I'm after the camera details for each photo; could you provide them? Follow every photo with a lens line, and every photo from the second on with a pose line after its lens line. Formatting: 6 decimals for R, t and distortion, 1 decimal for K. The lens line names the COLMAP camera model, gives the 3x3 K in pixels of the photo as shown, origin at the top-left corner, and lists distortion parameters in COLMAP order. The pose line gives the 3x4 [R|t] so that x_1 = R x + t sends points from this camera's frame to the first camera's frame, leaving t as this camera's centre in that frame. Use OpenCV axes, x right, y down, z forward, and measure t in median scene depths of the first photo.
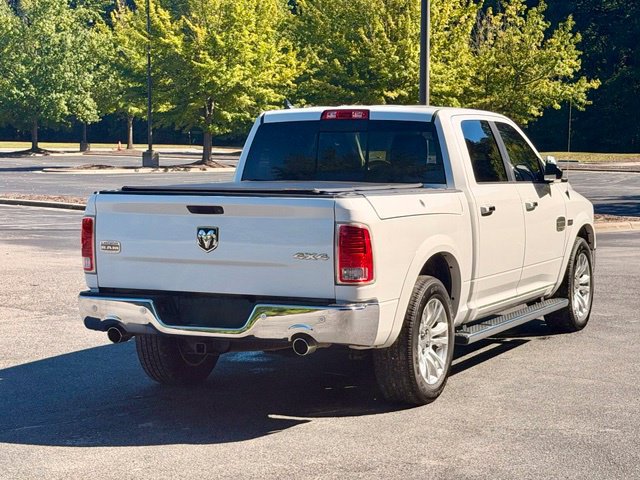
lens RADIAL K [[1413.7, 0, 331.9], [0, 1413.7, 241.2], [0, 0, 1]] dist [0.136780, 0.437971]
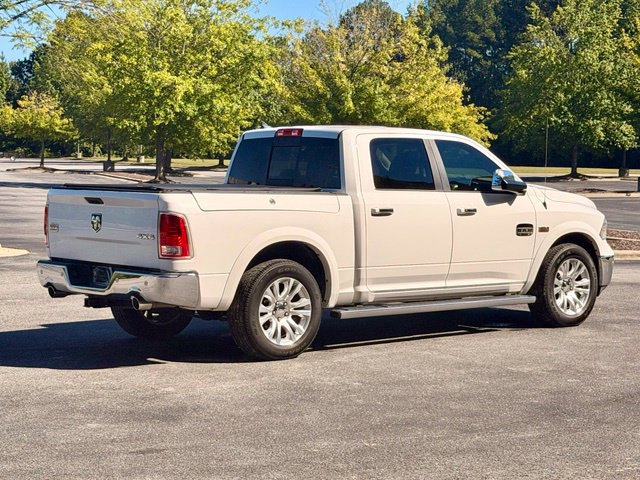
lens RADIAL K [[1413.7, 0, 331.9], [0, 1413.7, 241.2], [0, 0, 1]] dist [0.136780, 0.437971]
pose [[0.912377, 0.033861, -0.407947, 0.550729], [-0.041581, 0.999084, -0.010069, 0.016993], [0.407233, 0.026149, 0.912950, -0.120771]]
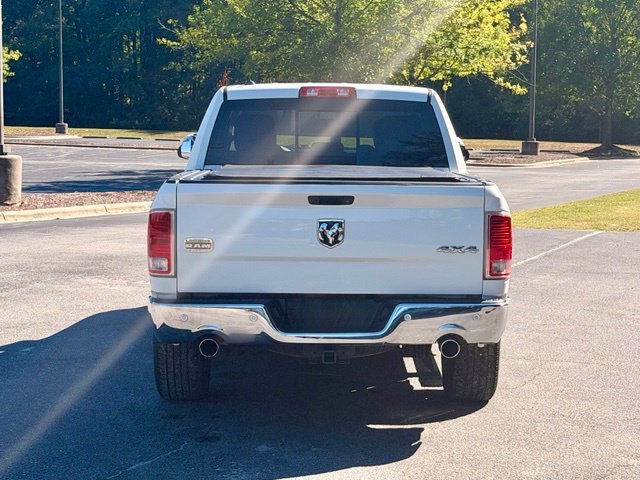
lens RADIAL K [[1413.7, 0, 331.9], [0, 1413.7, 241.2], [0, 0, 1]] dist [0.136780, 0.437971]
pose [[0.901422, -0.029122, 0.431960, -0.384750], [0.020853, 0.999498, 0.023868, -0.014437], [-0.432438, -0.012507, 0.901577, 0.165519]]
